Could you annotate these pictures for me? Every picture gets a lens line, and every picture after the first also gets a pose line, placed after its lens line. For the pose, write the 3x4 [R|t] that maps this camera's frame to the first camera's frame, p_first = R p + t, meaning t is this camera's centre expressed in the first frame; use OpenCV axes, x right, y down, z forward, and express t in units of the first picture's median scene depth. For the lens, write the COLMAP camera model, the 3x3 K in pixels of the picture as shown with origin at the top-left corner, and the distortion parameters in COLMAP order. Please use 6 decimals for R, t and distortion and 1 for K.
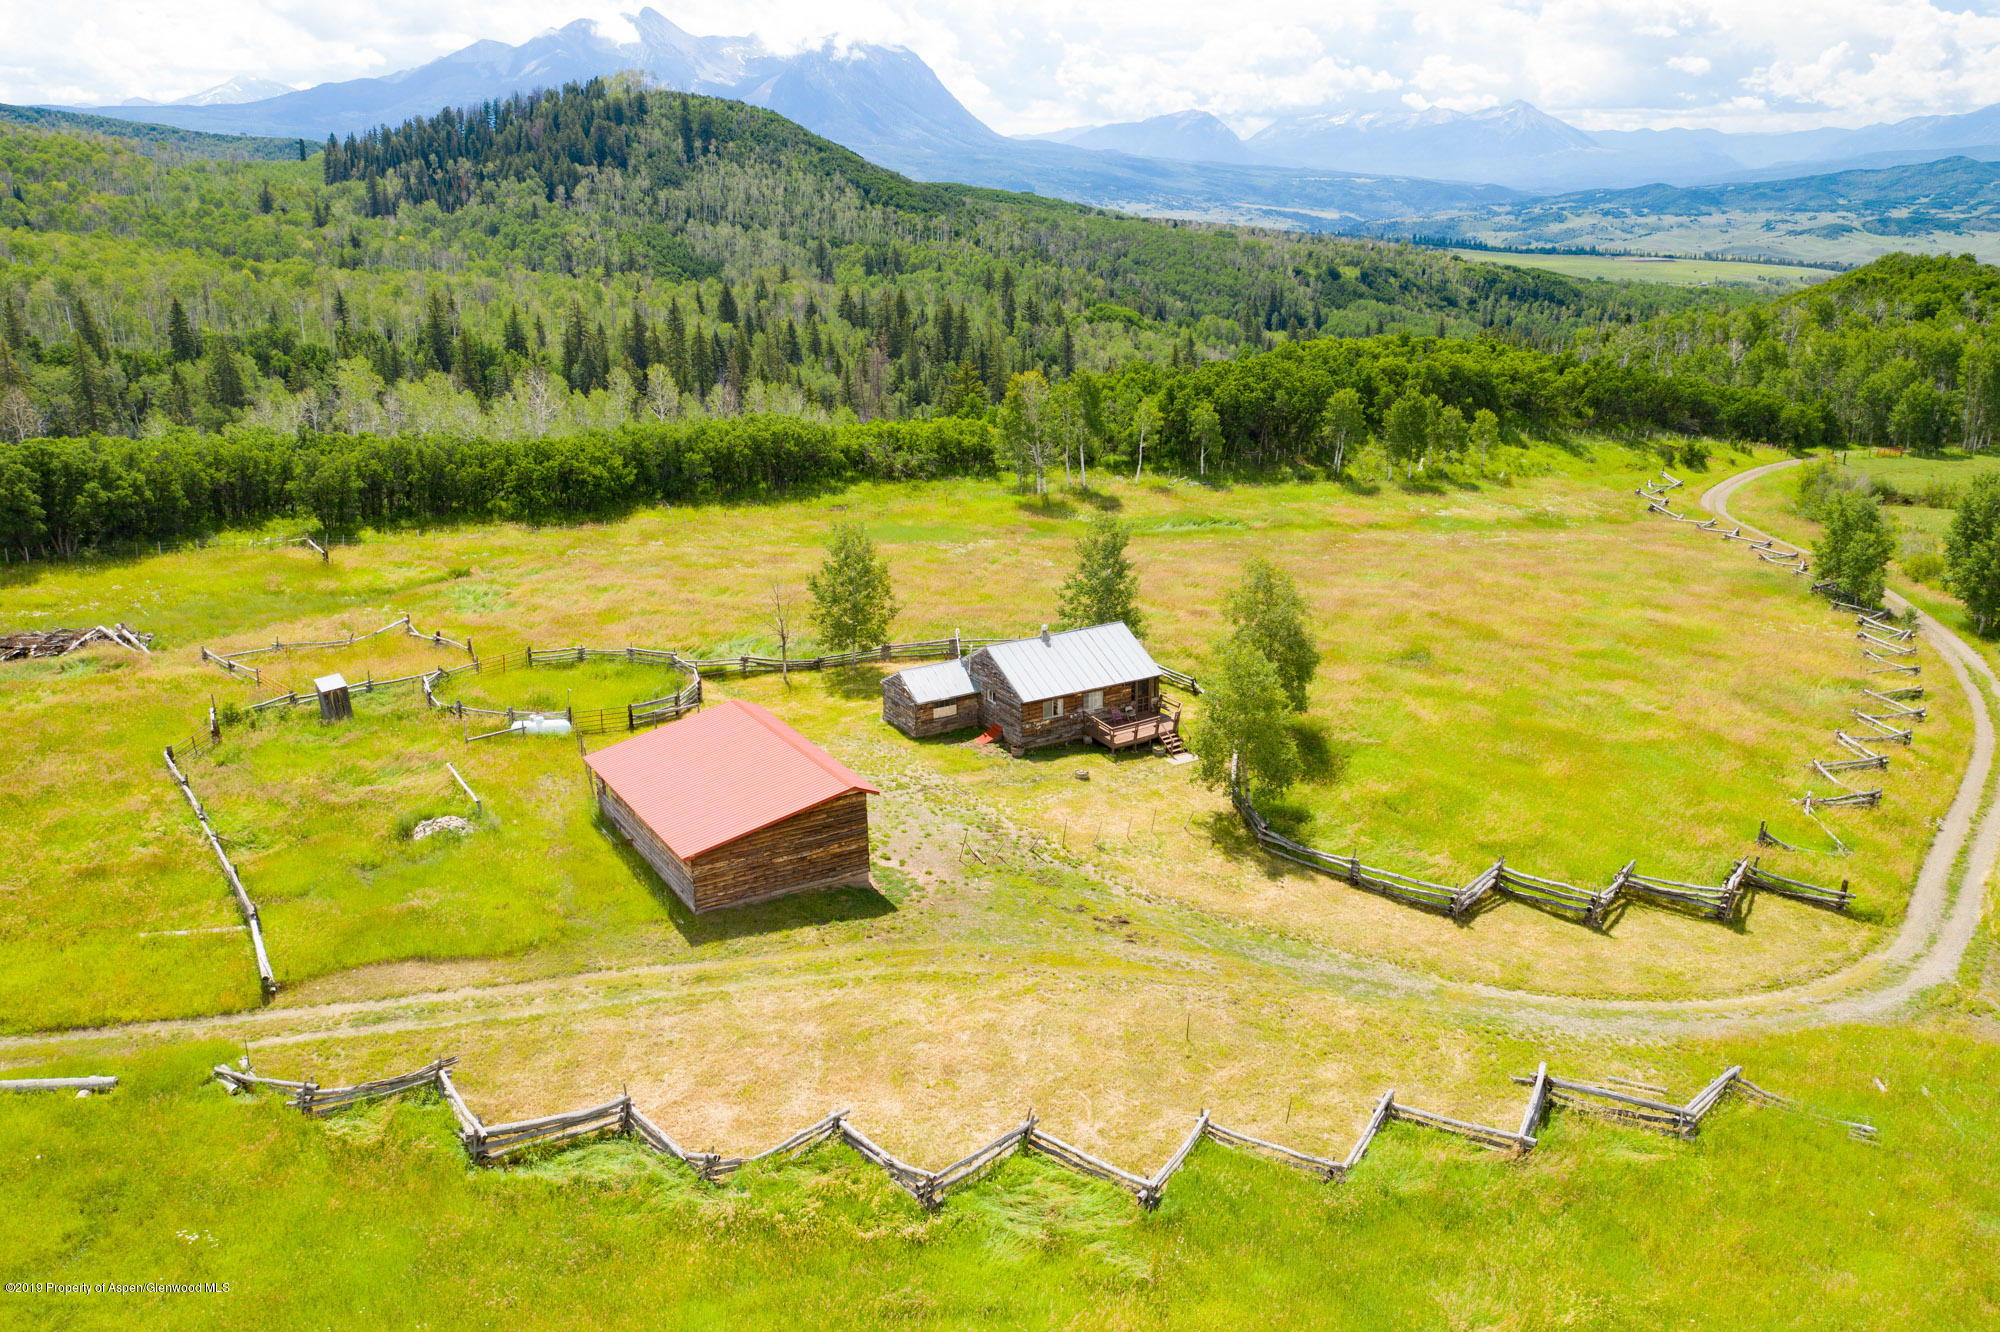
lens RADIAL K [[1579.0, 0, 1002.1], [0, 1579.0, 665.6], [0, 0, 1]] dist [-0.015688, 0.001237]
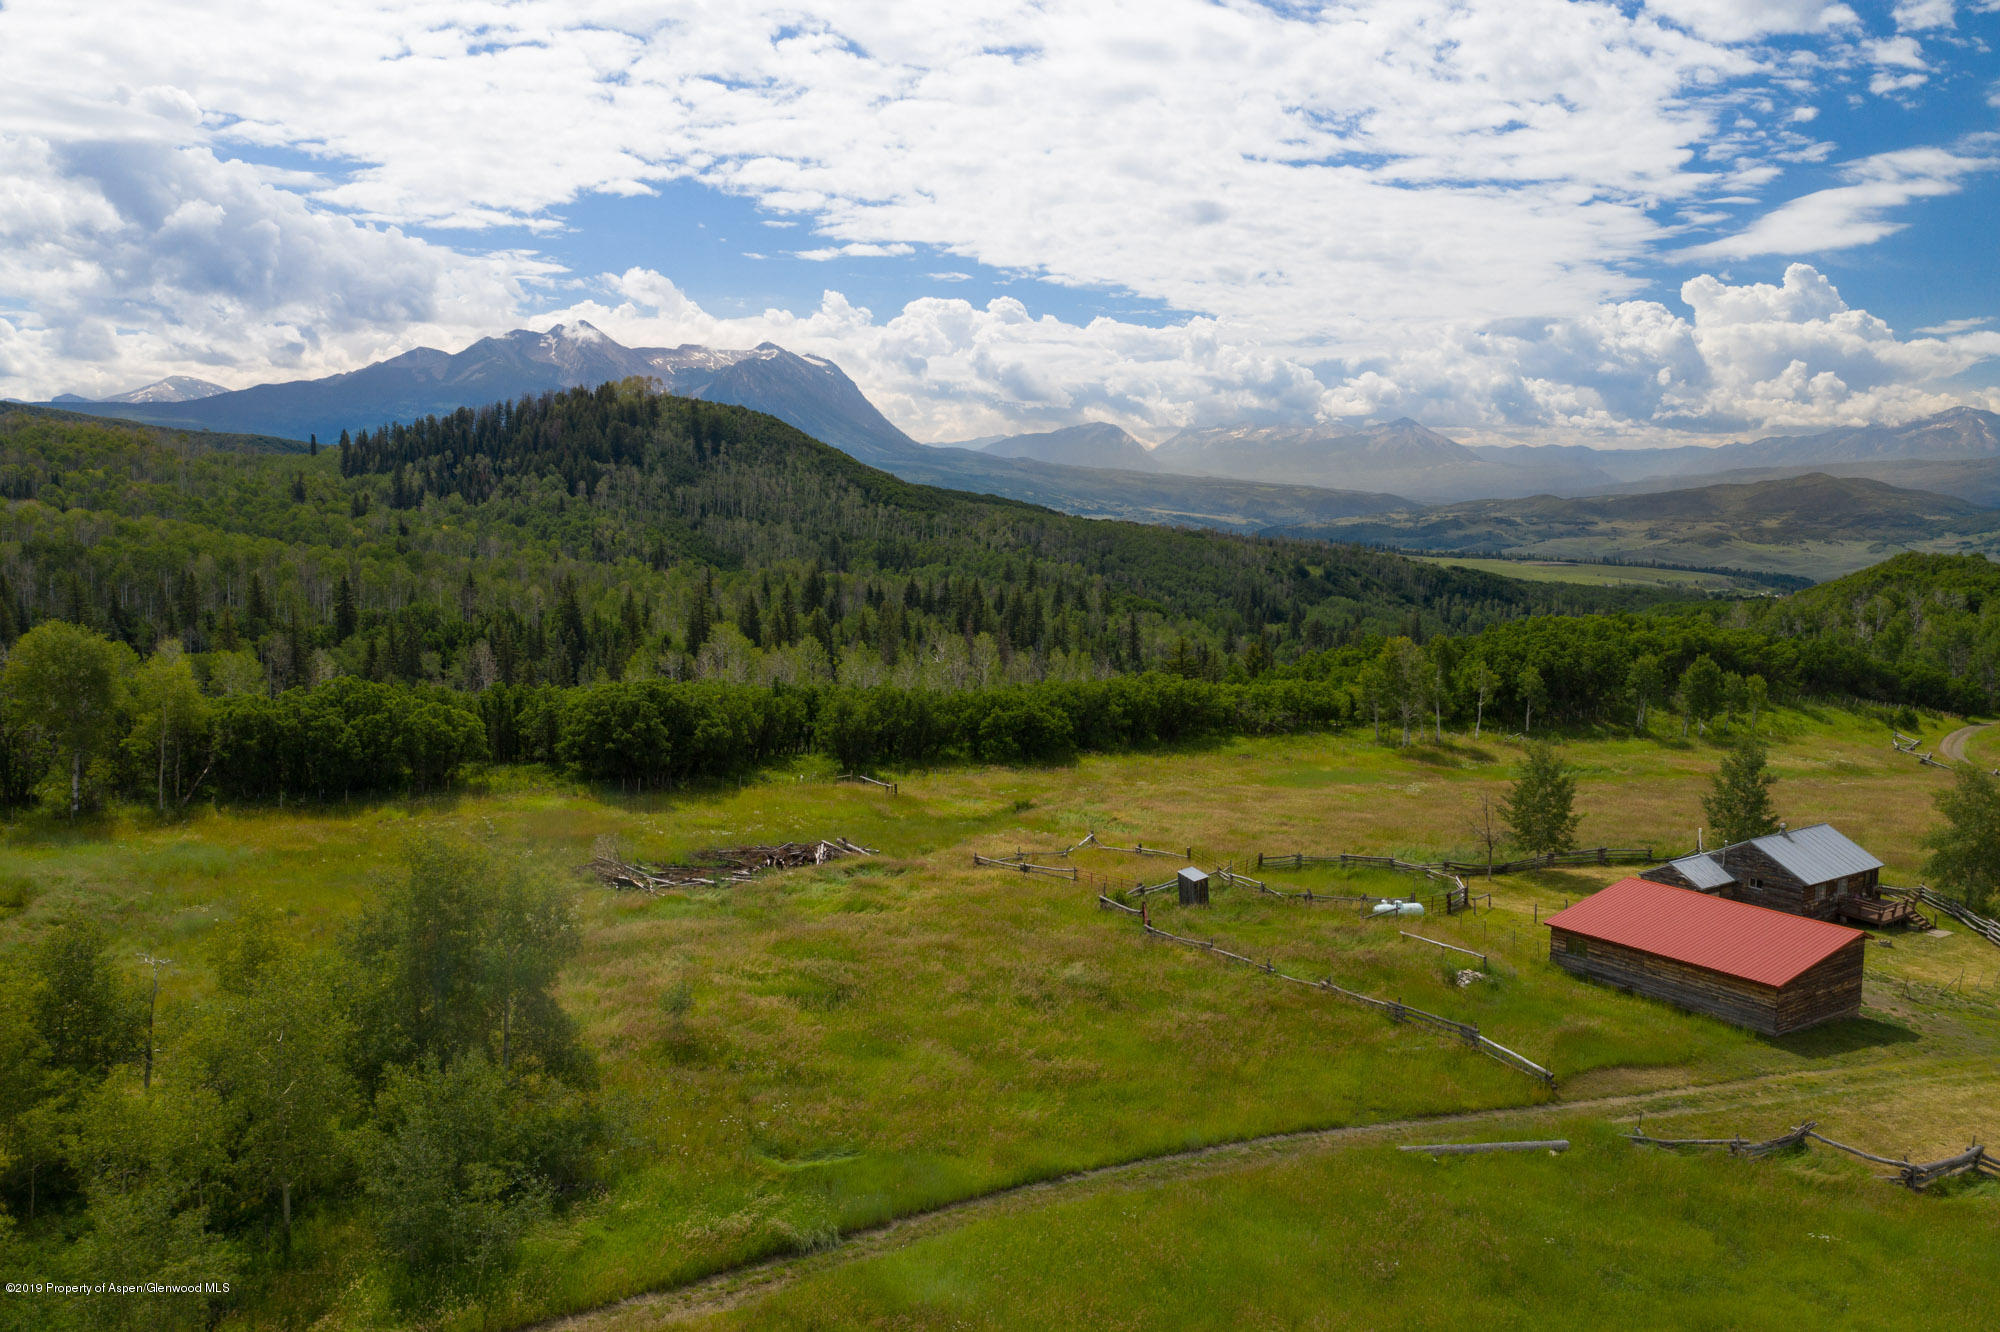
lens RADIAL K [[1579.0, 0, 1003.1], [0, 1579.0, 667.8], [0, 0, 1]] dist [-0.015688, 0.001237]
pose [[0.998424, 0.006358, 0.055764, -0.057172], [0.003930, 0.983205, -0.182464, 0.006575], [-0.055988, 0.182396, 0.981630, -0.012864]]
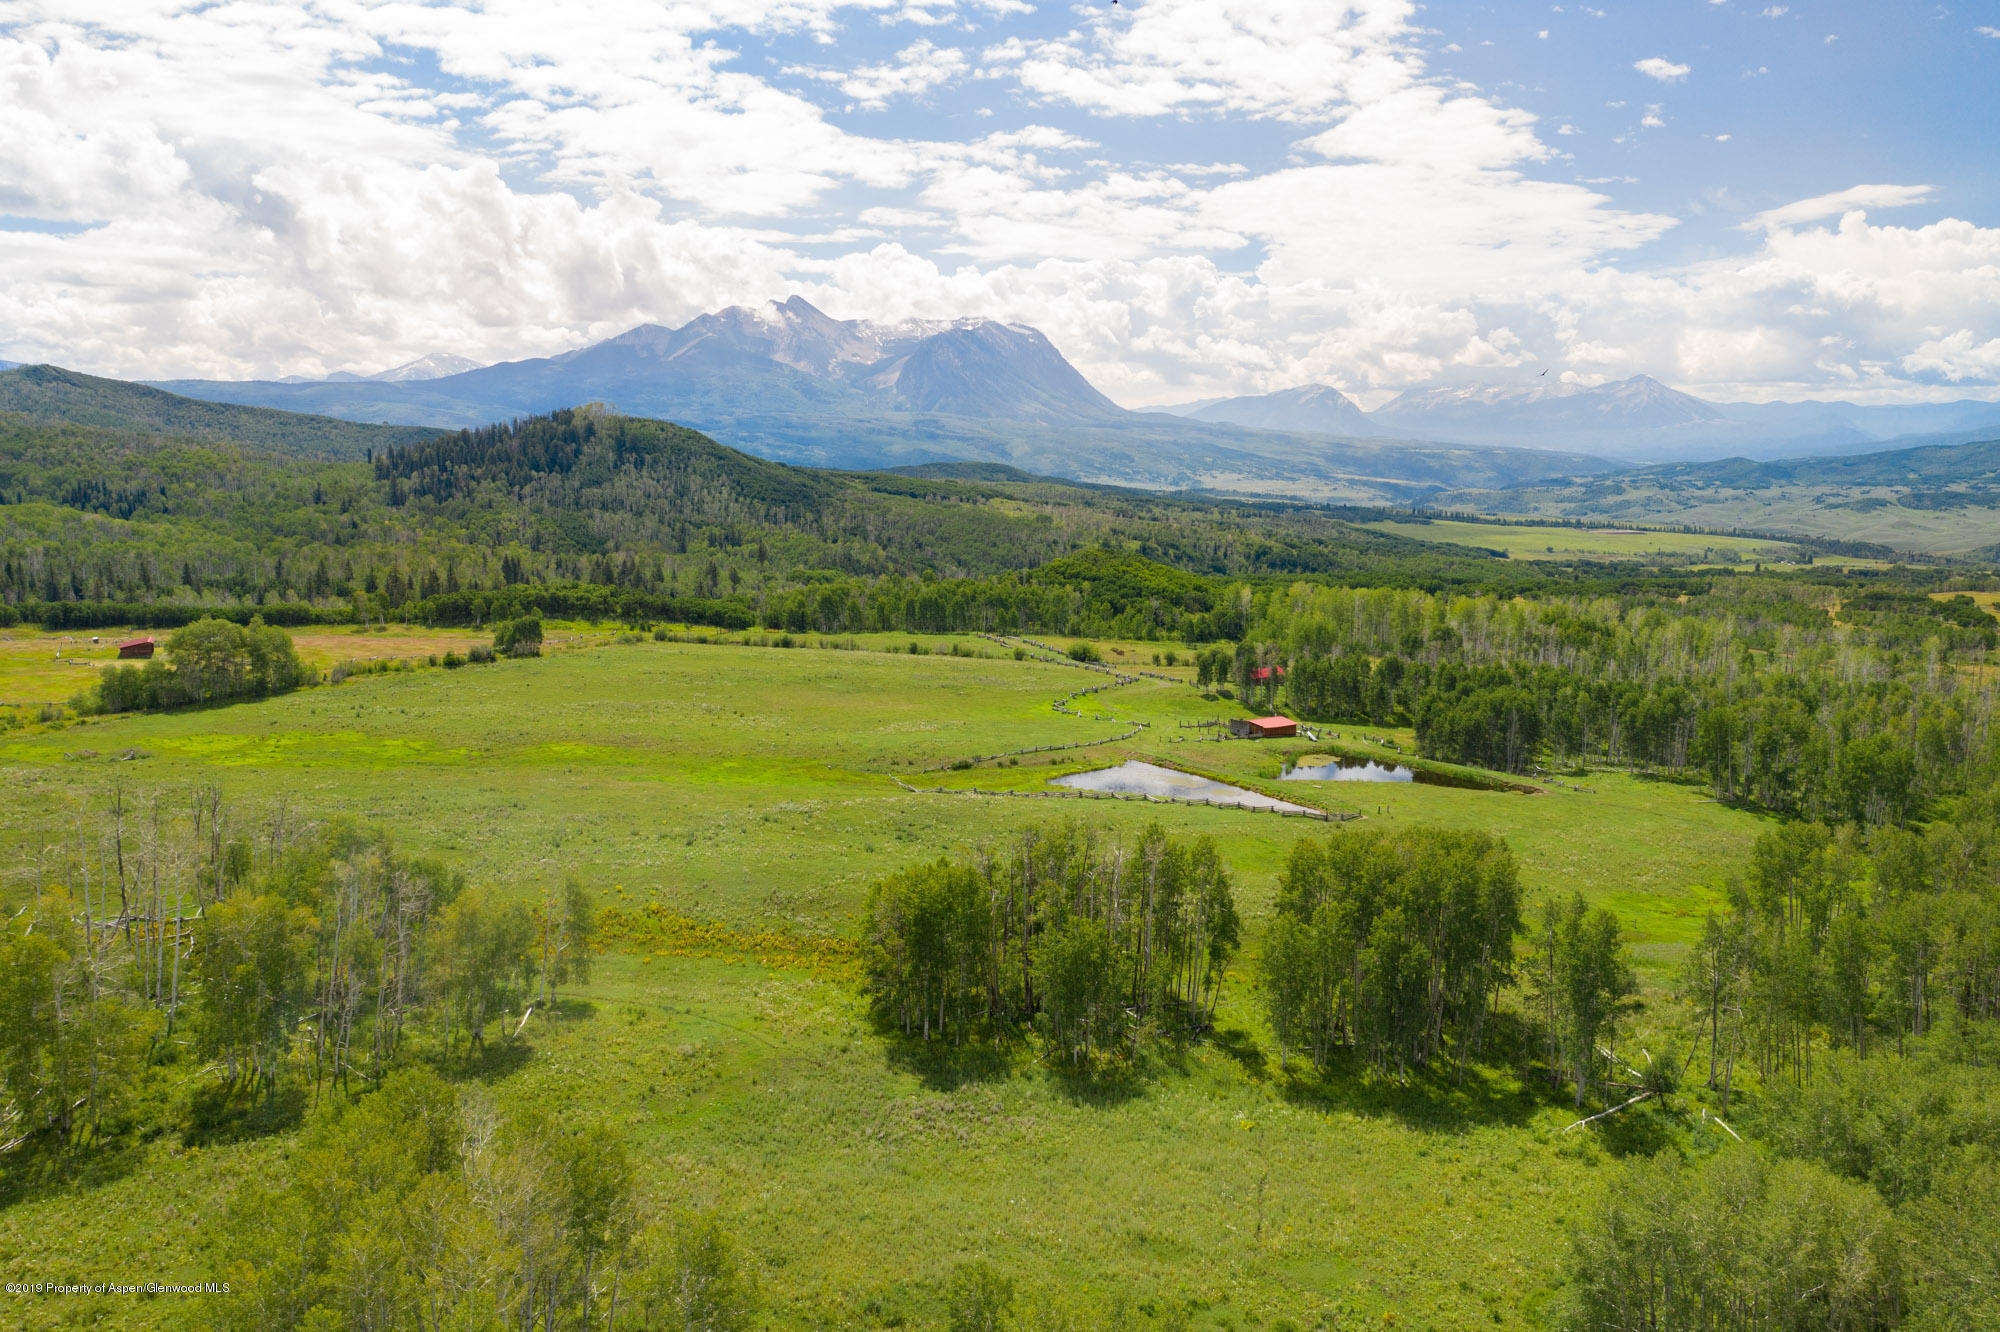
lens RADIAL K [[1579.0, 0, 995.7], [0, 1579.0, 665.1], [0, 0, 1]] dist [-0.015688, 0.001237]
pose [[0.995730, 0.016889, -0.090750, 0.289535], [-0.031249, 0.986745, -0.159239, 0.079502], [0.086858, 0.161395, 0.983060, -0.371215]]
